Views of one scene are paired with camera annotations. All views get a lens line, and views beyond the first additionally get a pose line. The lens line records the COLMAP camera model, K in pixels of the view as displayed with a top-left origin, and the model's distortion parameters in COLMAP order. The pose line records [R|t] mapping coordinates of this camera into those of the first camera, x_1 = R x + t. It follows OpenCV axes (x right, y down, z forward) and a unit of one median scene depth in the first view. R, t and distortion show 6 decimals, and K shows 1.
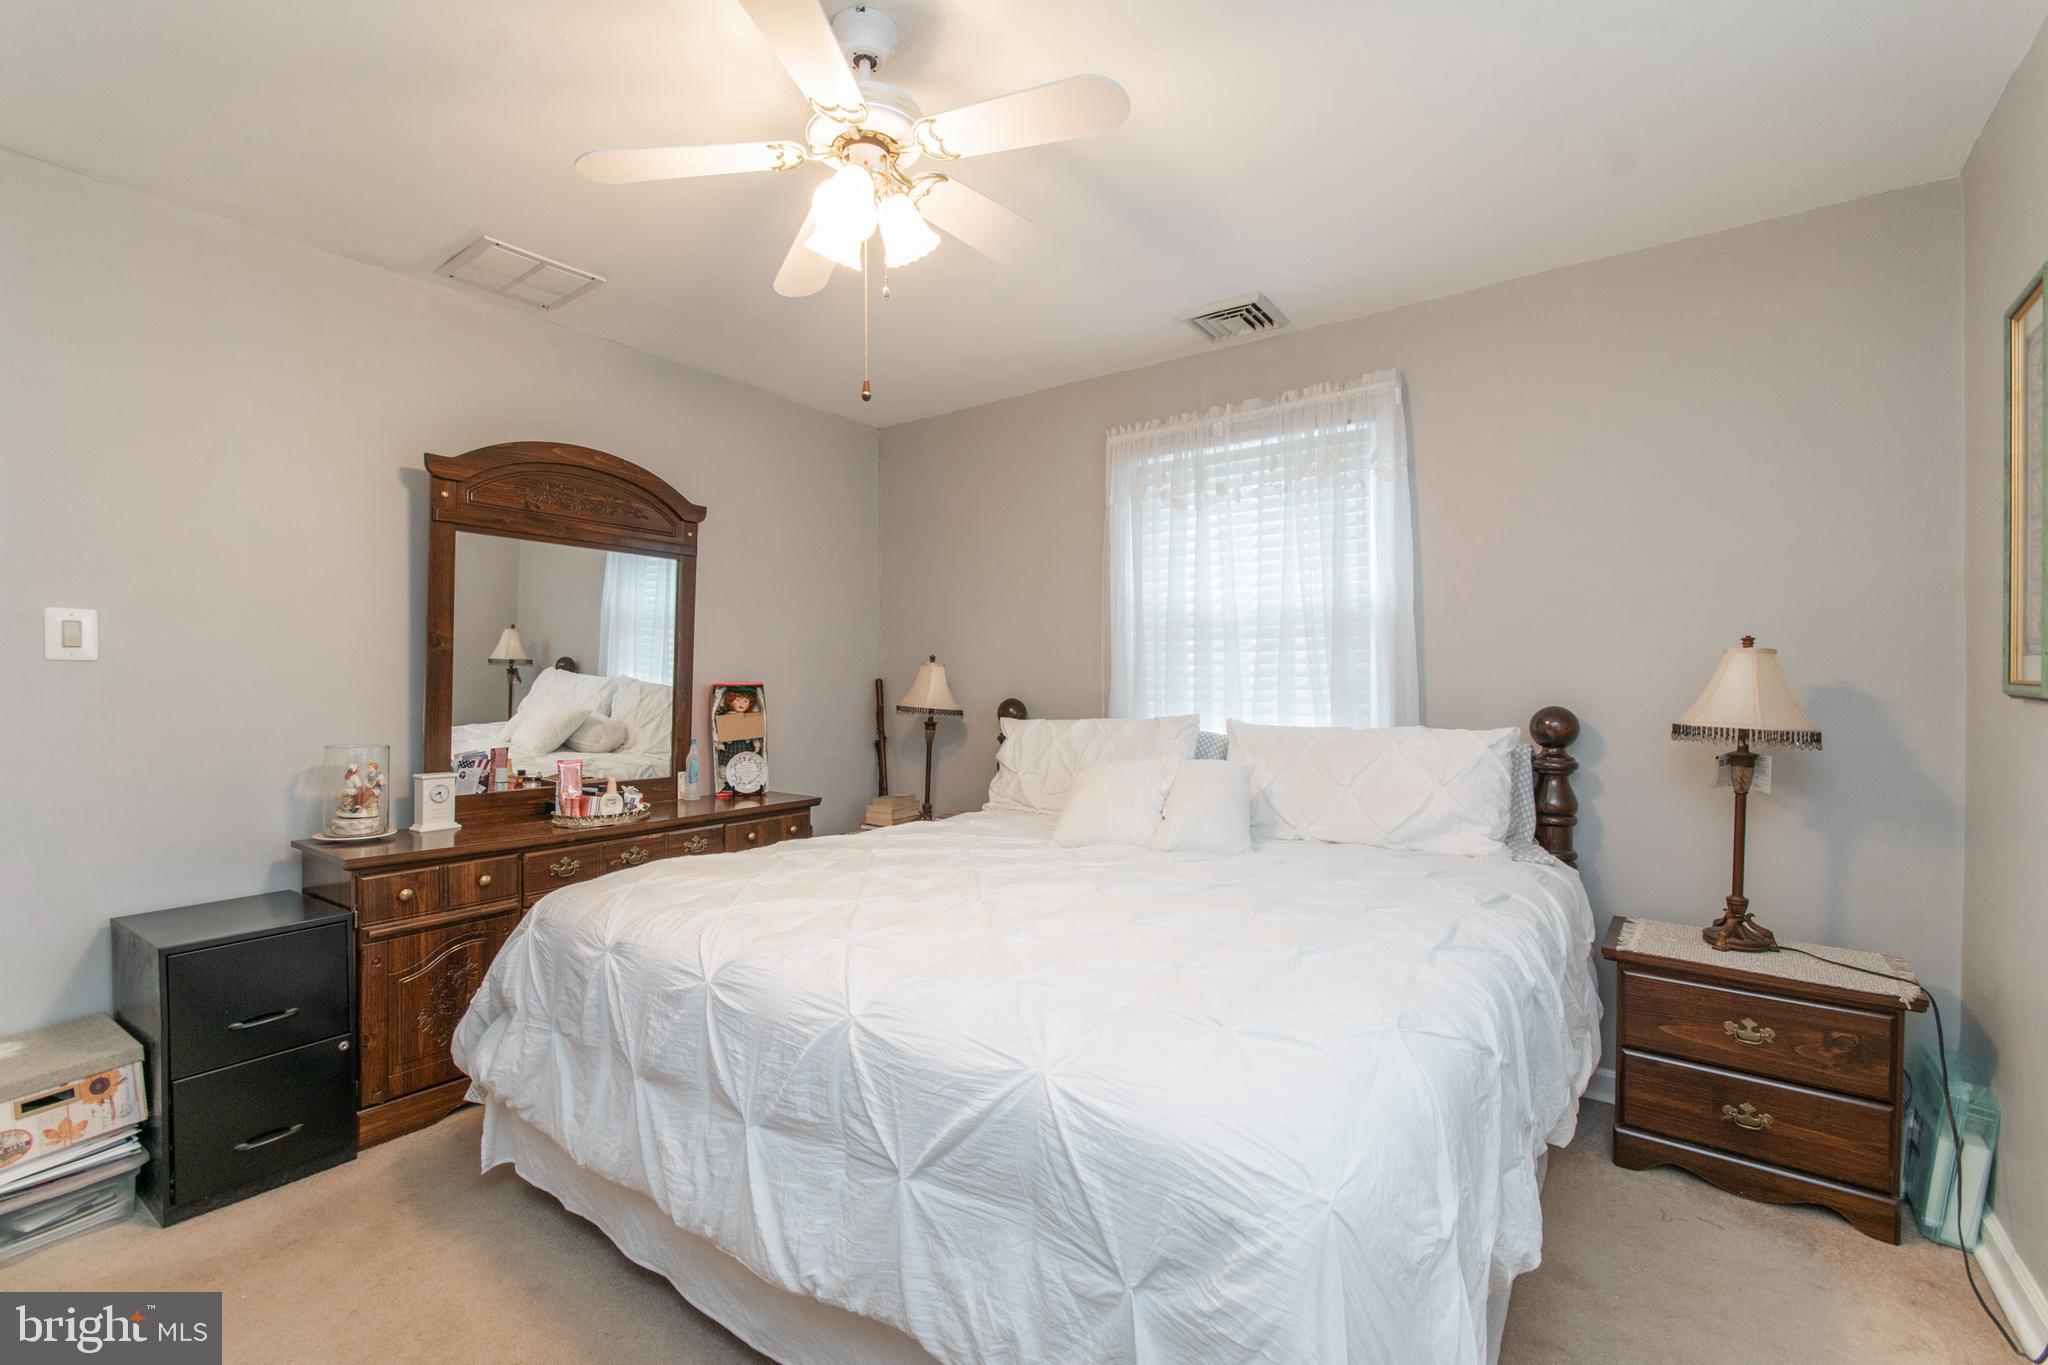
lens RADIAL K [[905.6, 0, 1011.8], [0, 905.6, 703.9], [0, 0, 1]] dist [0.001040, -0.005454]
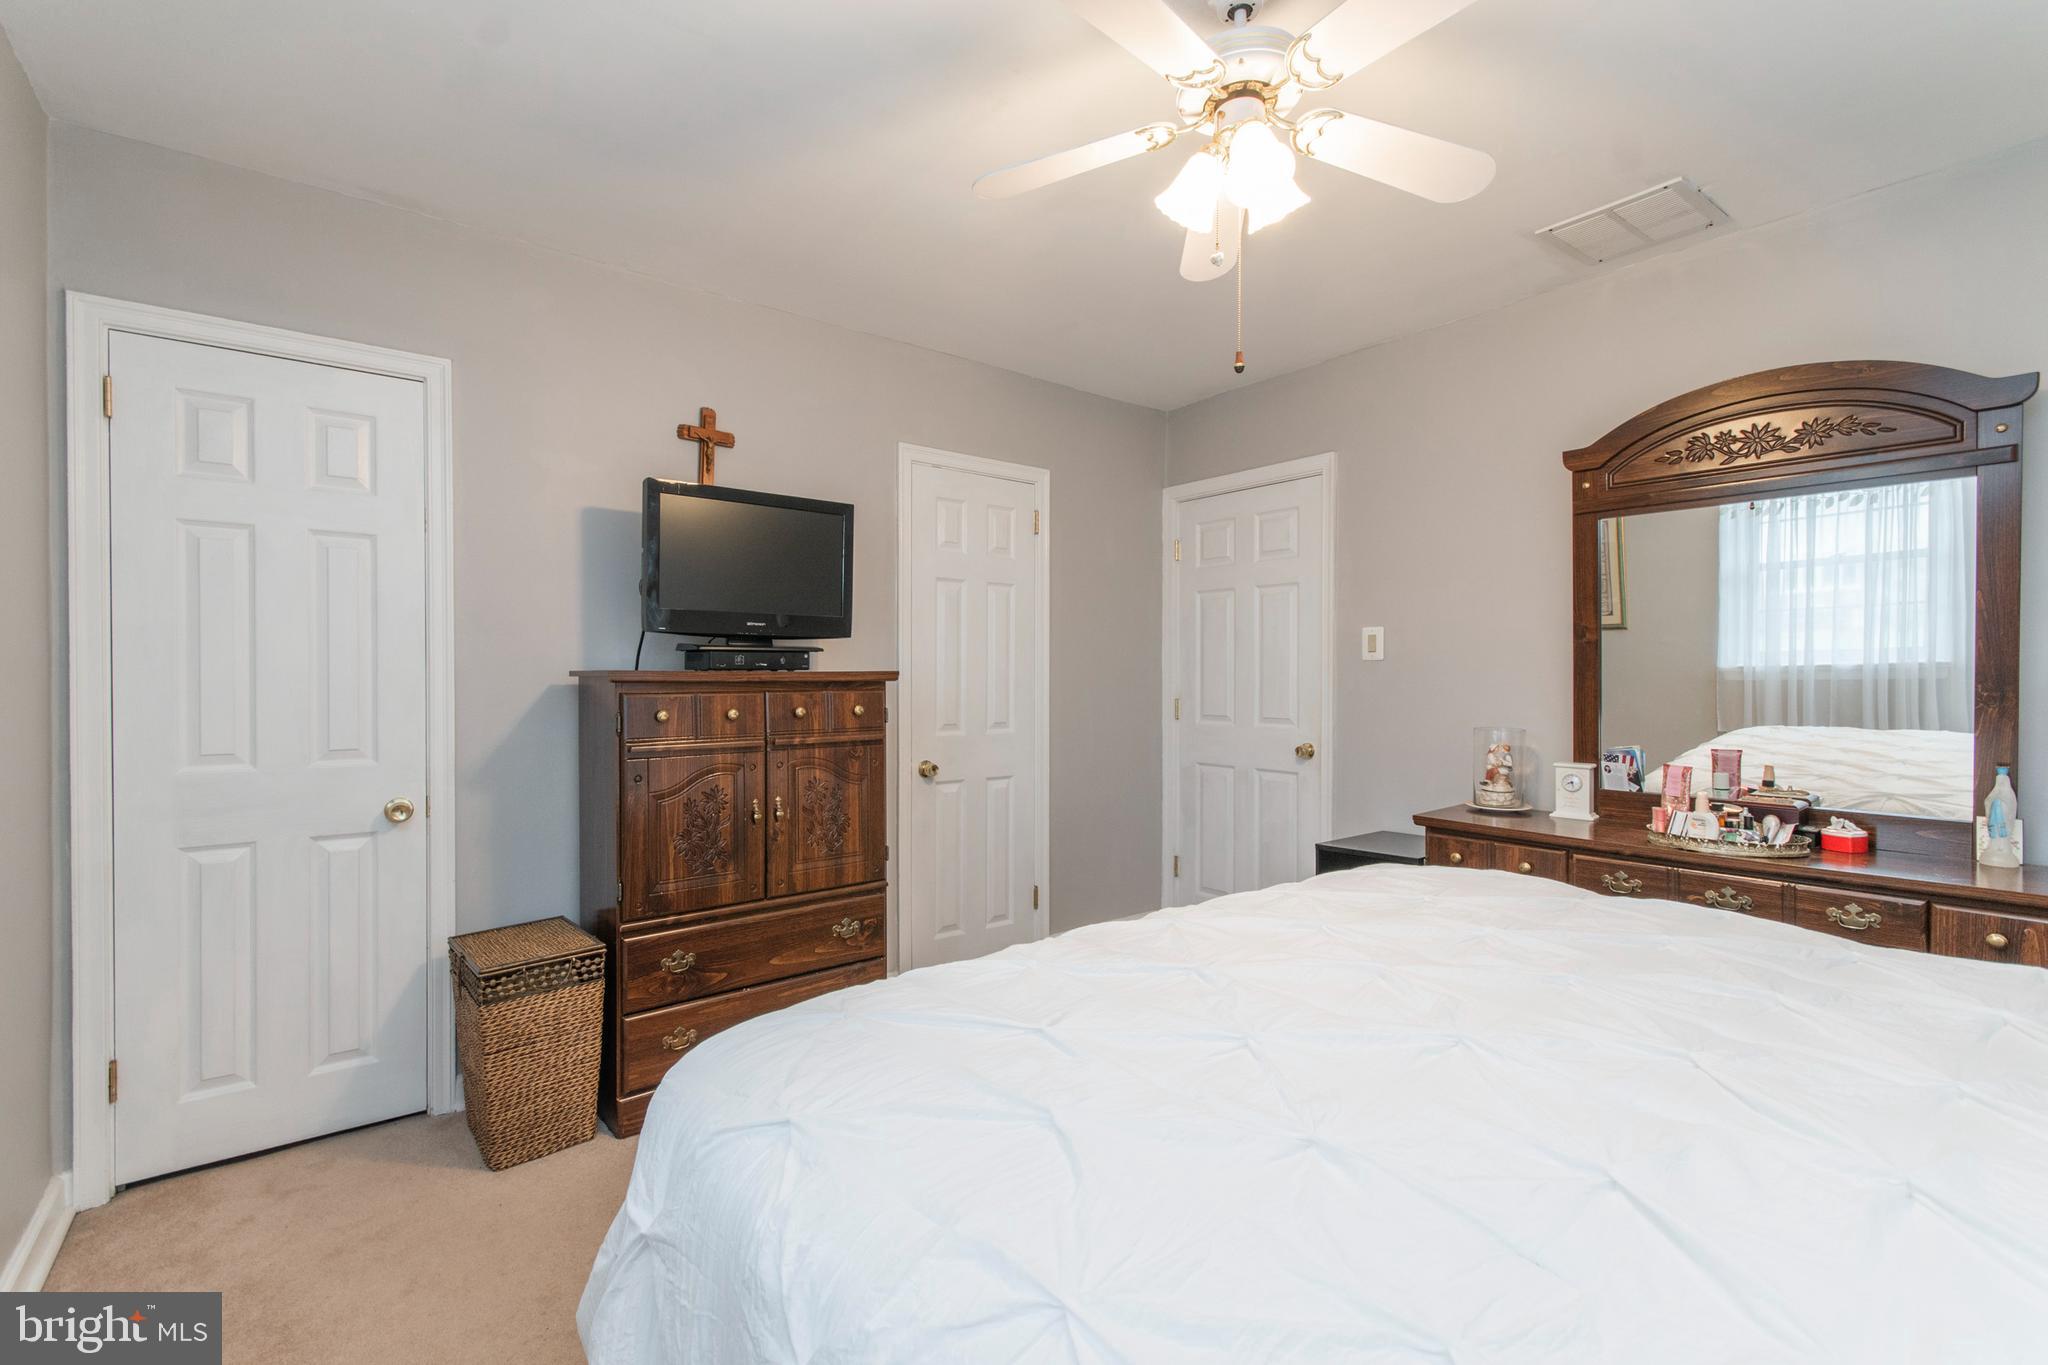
lens RADIAL K [[905.6, 0, 1011.8], [0, 905.6, 703.9], [0, 0, 1]] dist [0.001040, -0.005454]
pose [[-0.261943, 0.031456, -0.964571, 0.507104], [-0.017549, 0.999148, 0.037349, -0.016538], [0.964924, 0.026710, -0.261168, 0.649572]]
